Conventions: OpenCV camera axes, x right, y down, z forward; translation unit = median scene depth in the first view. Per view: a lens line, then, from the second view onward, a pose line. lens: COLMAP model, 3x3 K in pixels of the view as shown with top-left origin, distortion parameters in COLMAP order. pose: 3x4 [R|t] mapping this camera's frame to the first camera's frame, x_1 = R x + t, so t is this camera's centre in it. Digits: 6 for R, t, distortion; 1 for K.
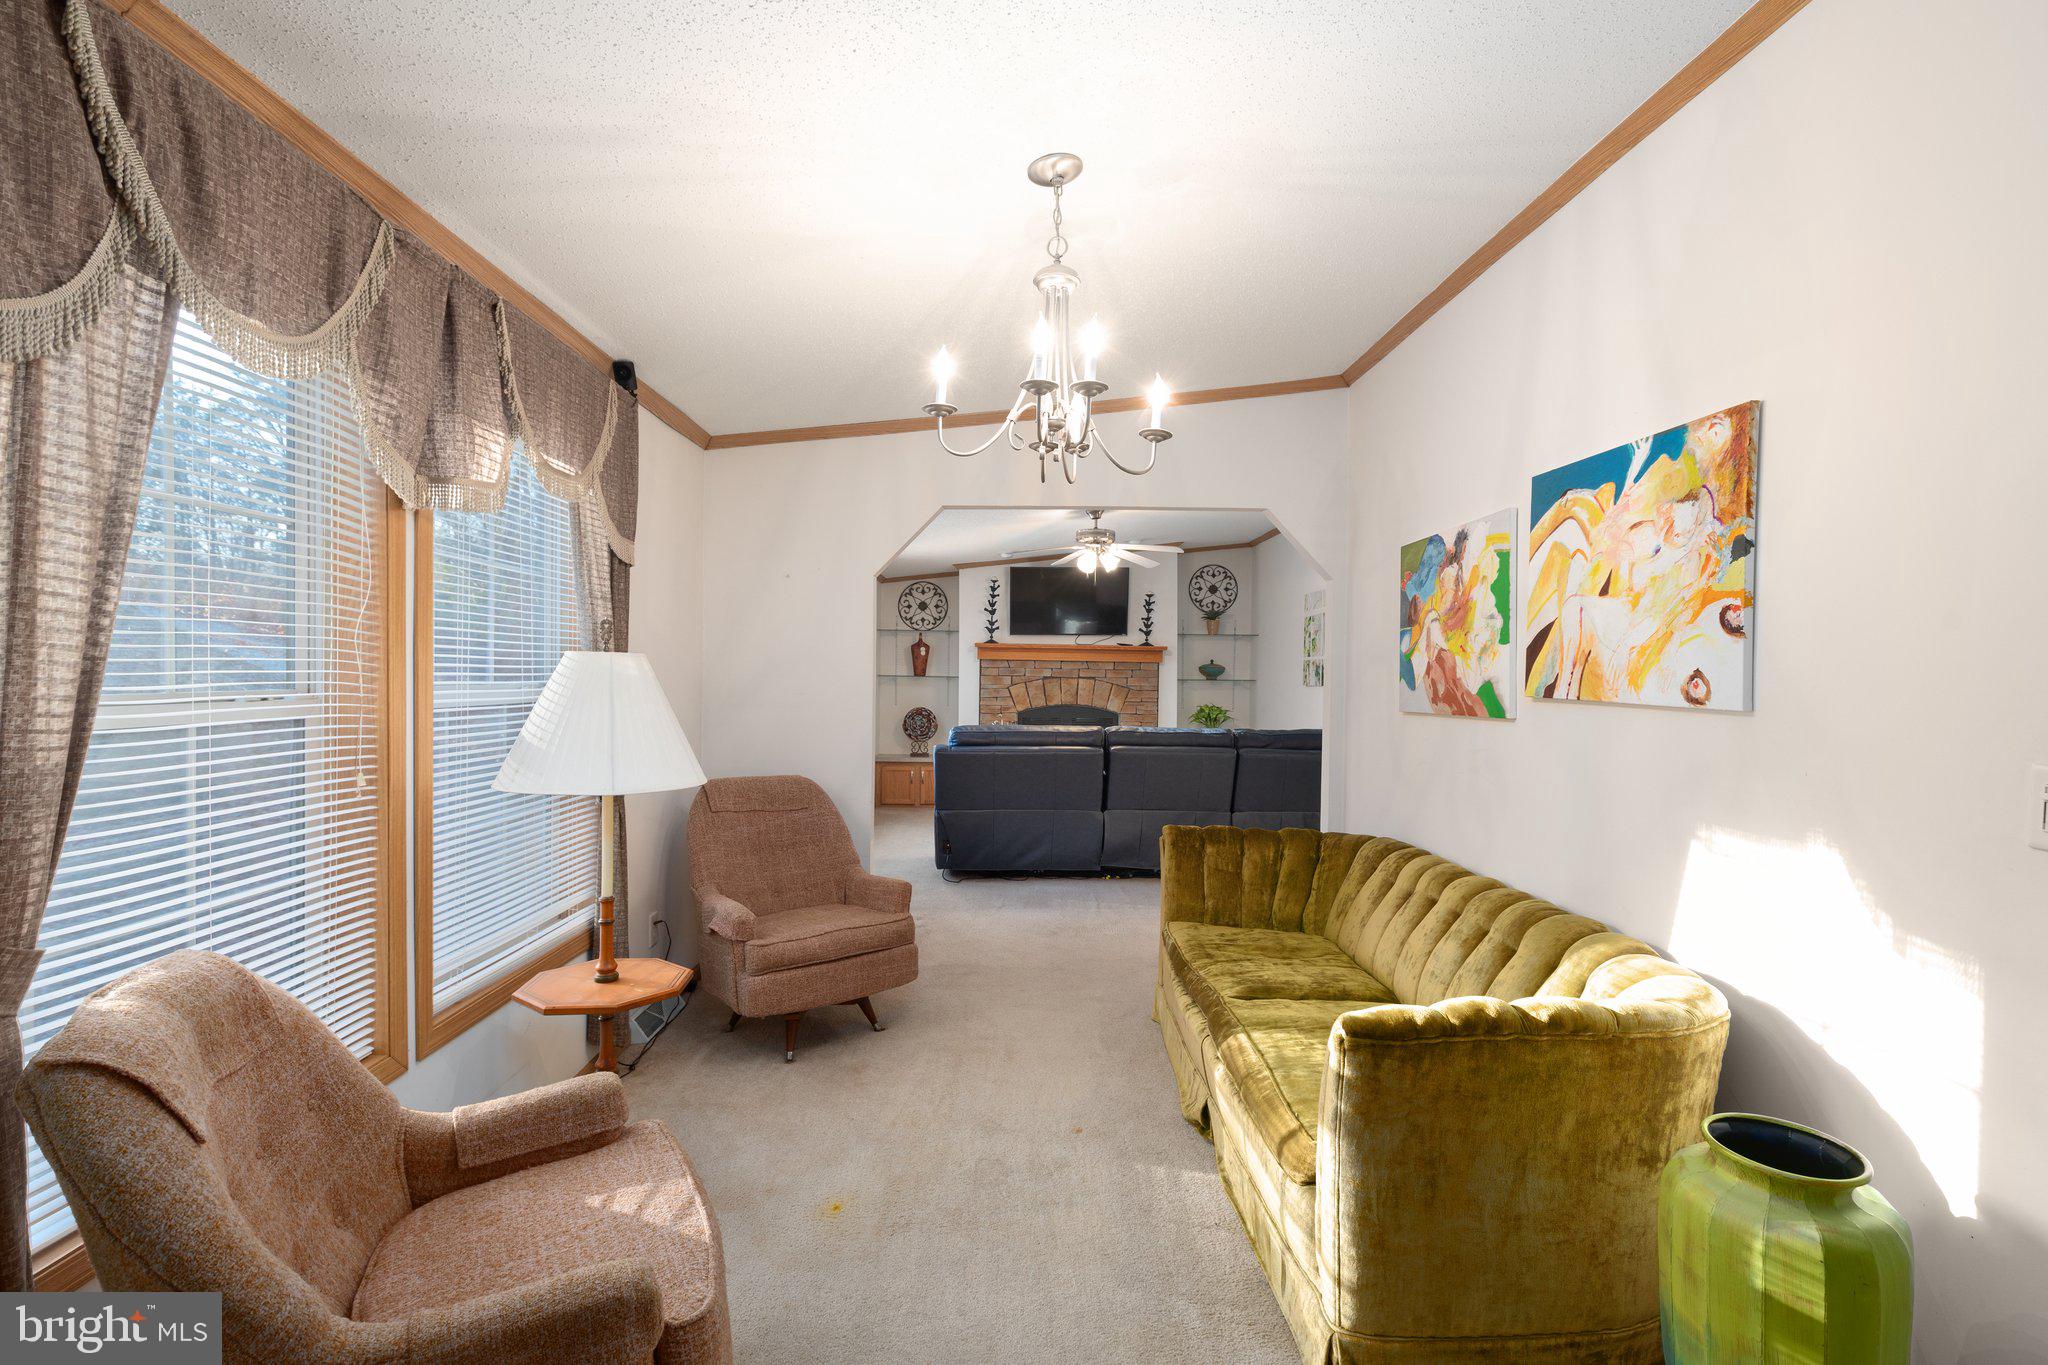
lens RADIAL K [[946.1, 0, 1044.6], [0, 946.1, 671.9], [0, 0, 1]] dist [0.008882, -0.001230]
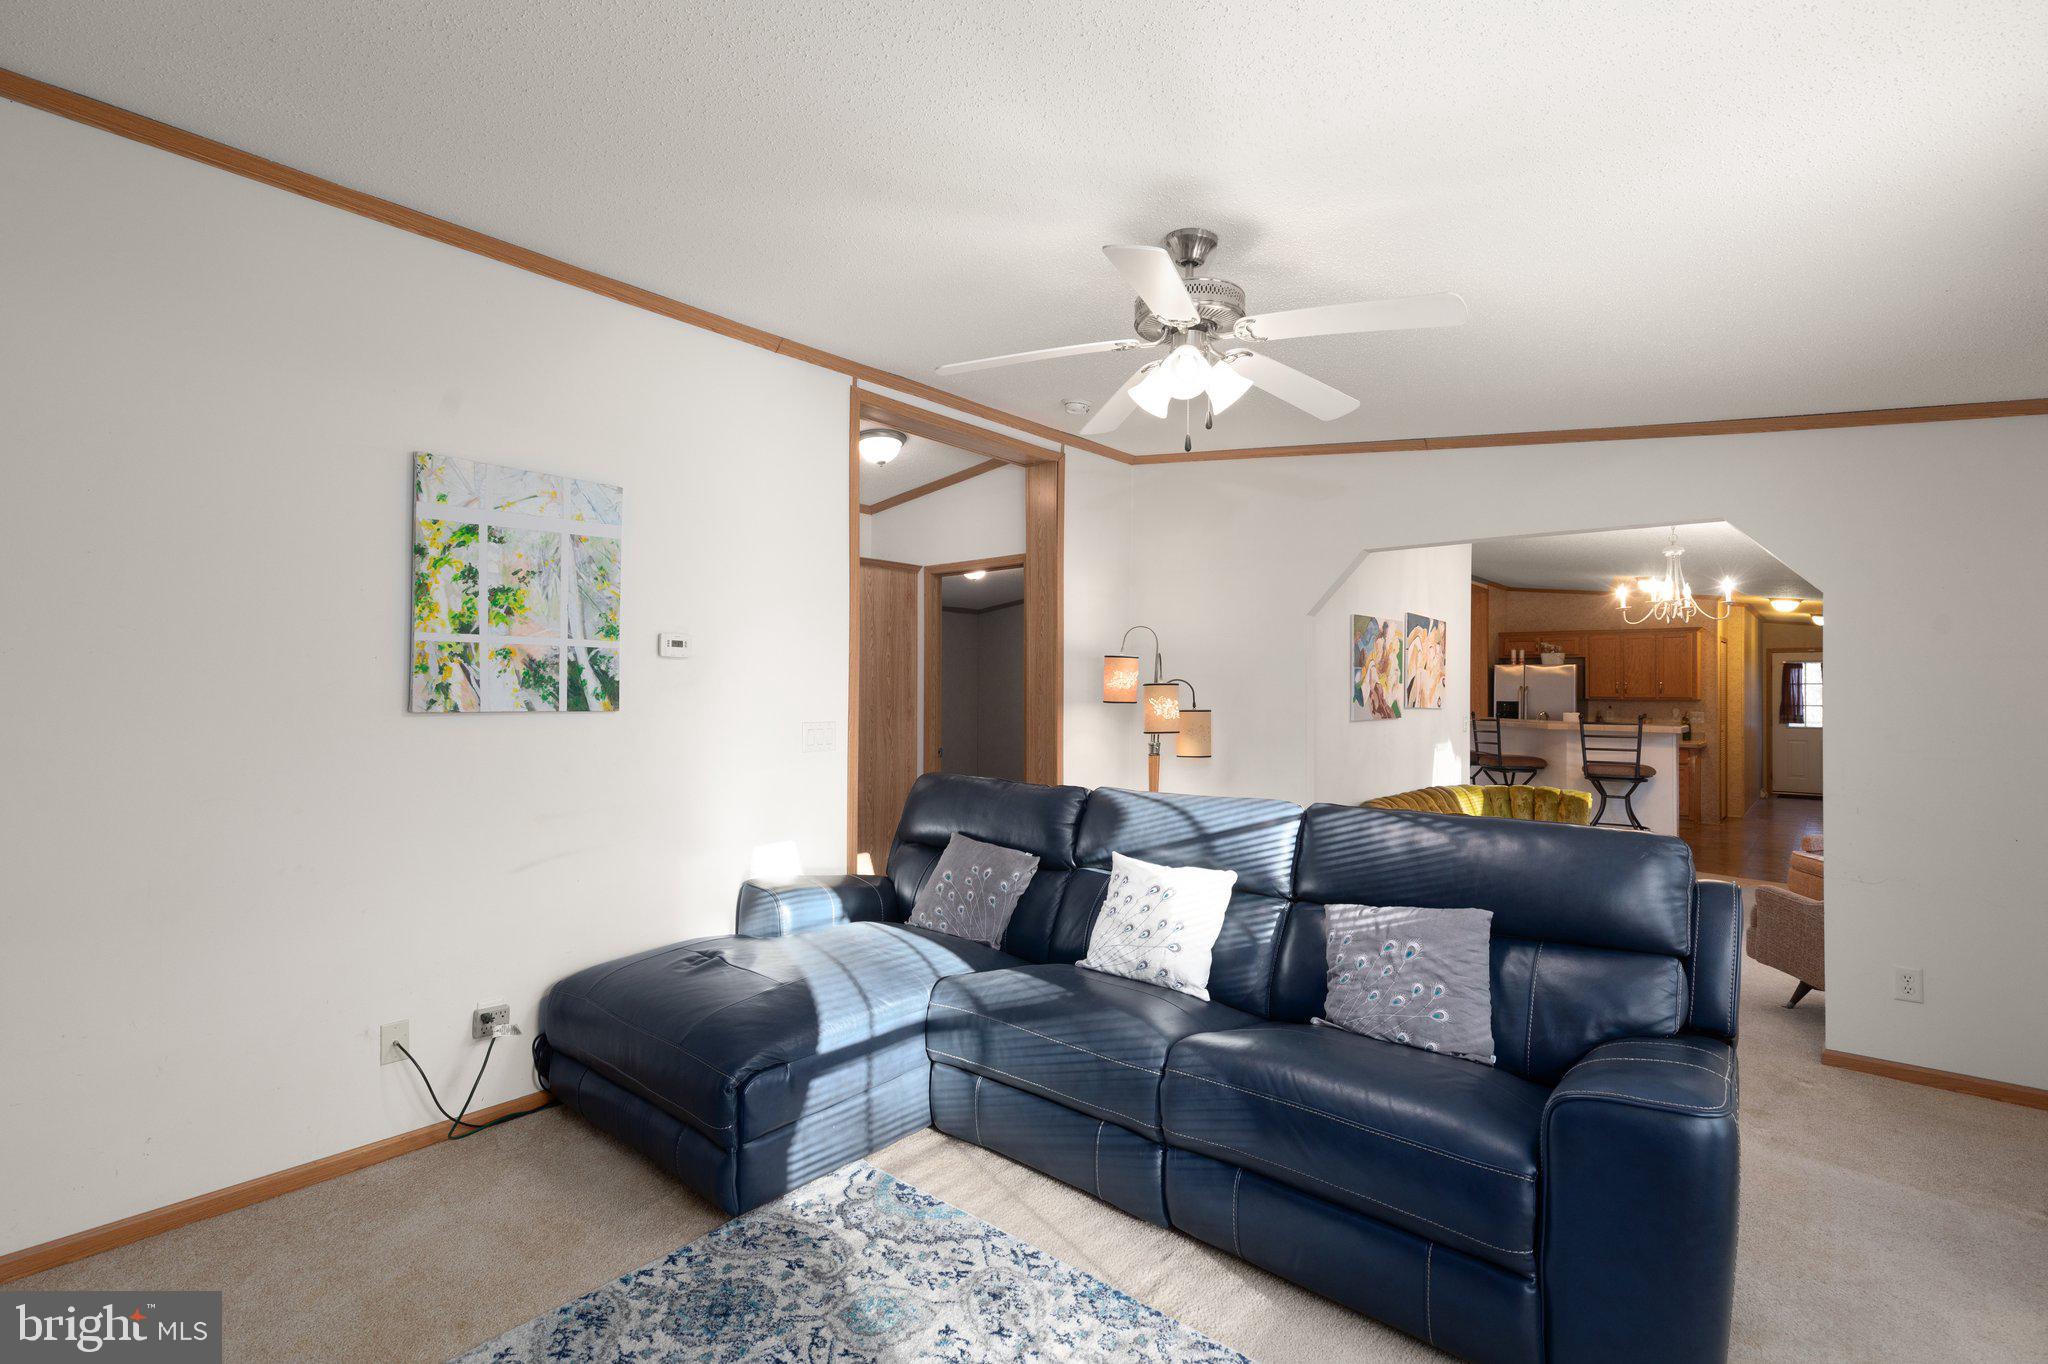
lens RADIAL K [[946.1, 0, 1016.5], [0, 946.1, 687.9], [0, 0, 1]] dist [0.008882, -0.001230]
pose [[-0.734806, -0.013855, 0.678136, -0.101021], [-0.020546, 0.999787, -0.001836, 0.000911], [-0.677966, -0.015282, -0.734934, 0.948094]]
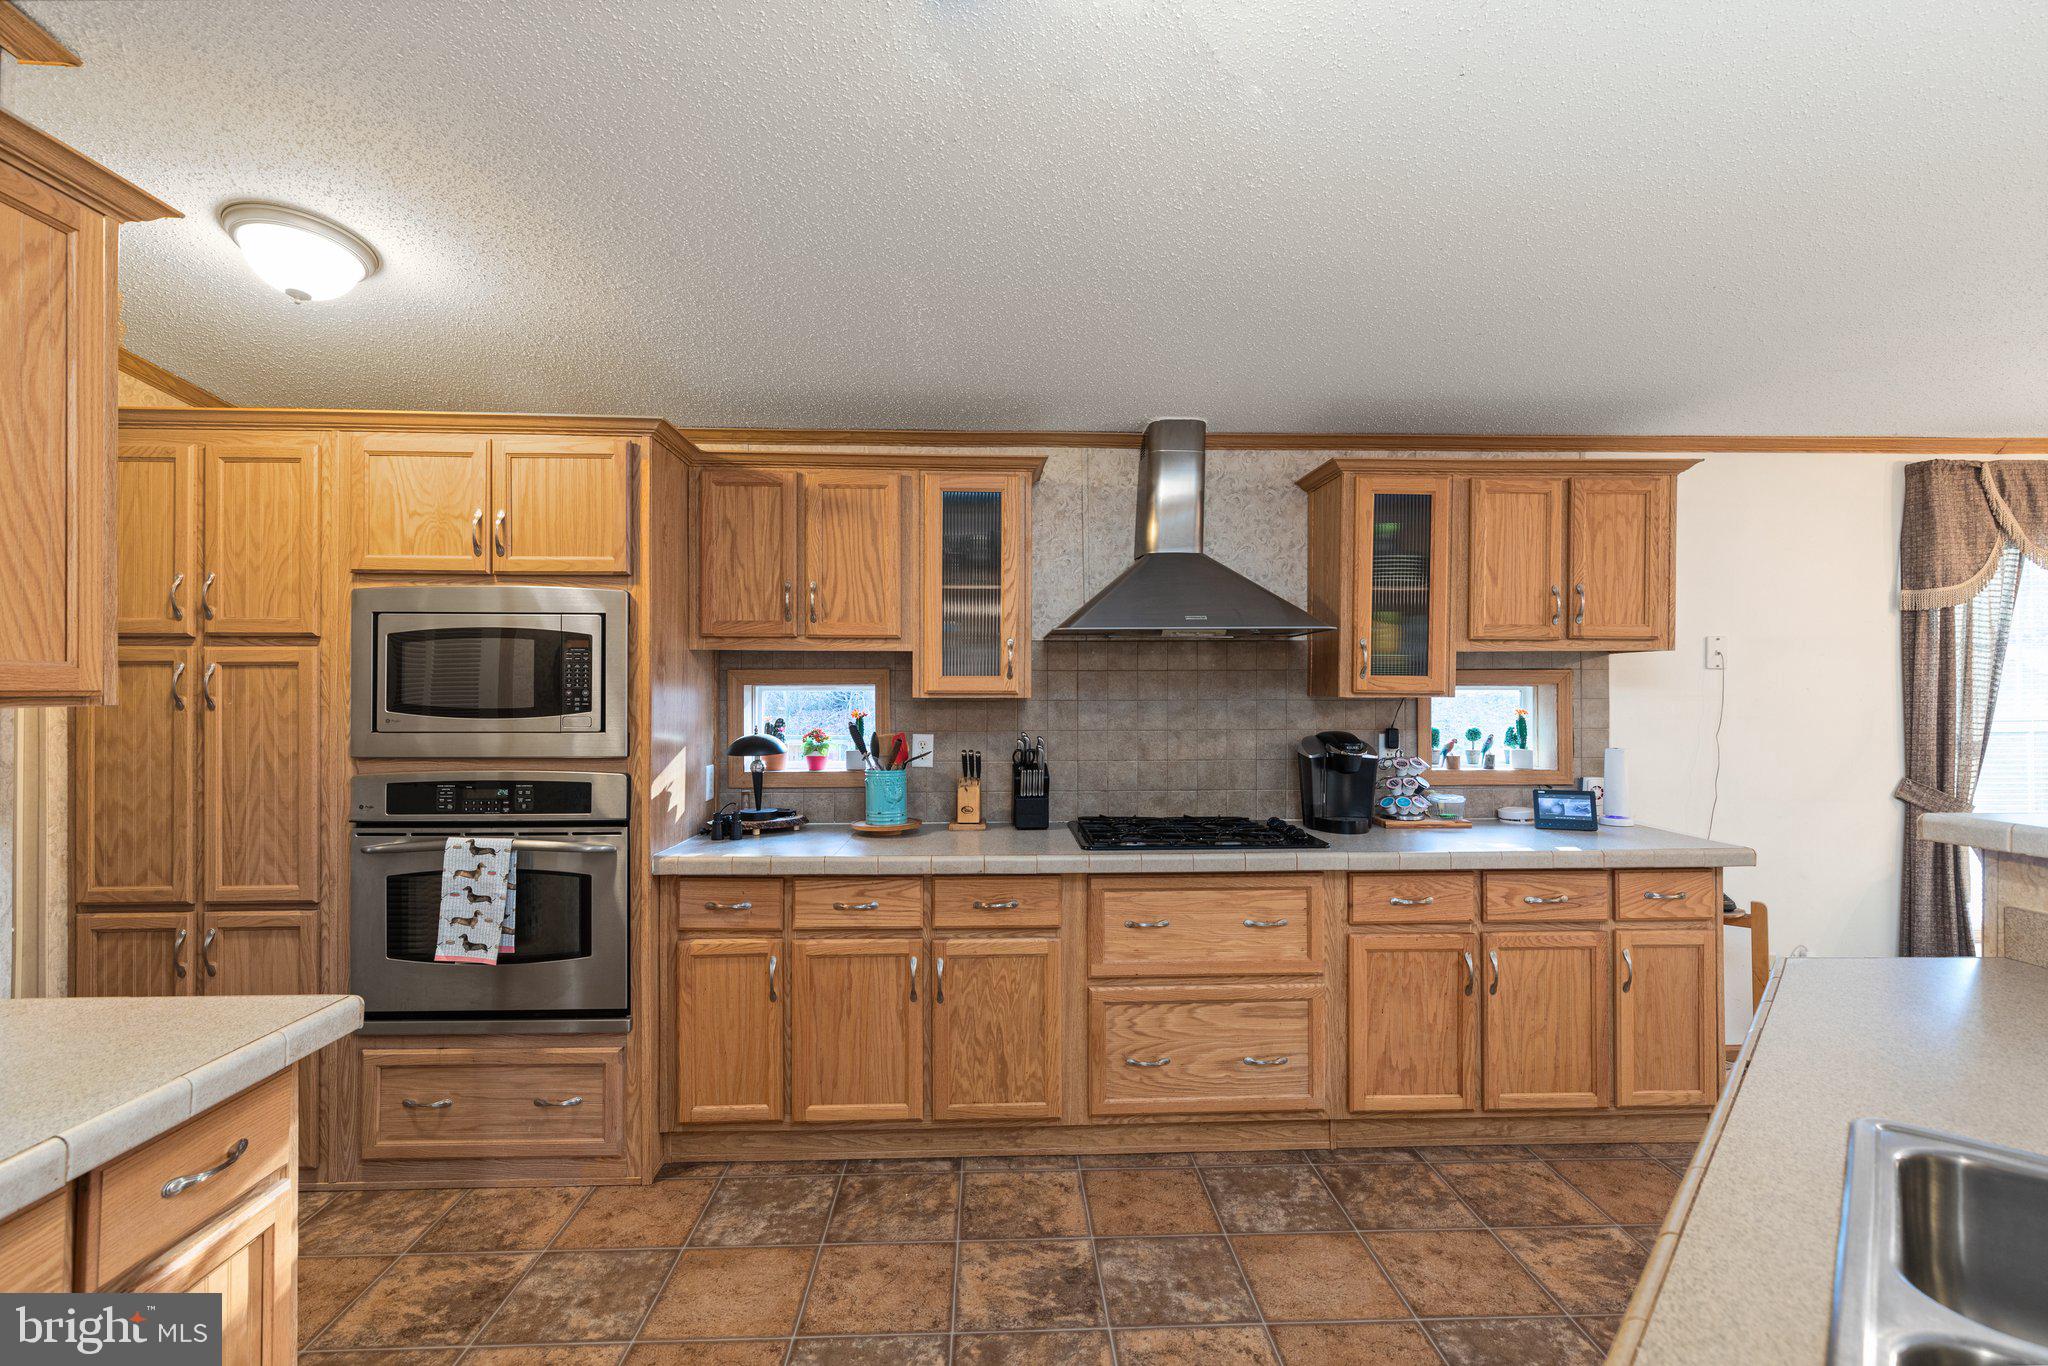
lens RADIAL K [[946.1, 0, 1020.7], [0, 946.1, 692.2], [0, 0, 1]] dist [0.008882, -0.001230]
pose [[0.038553, -0.020395, -0.999048, 0.212283], [0.006211, 0.999777, -0.020170, -0.002632], [0.999237, -0.005427, 0.038671, -0.248542]]
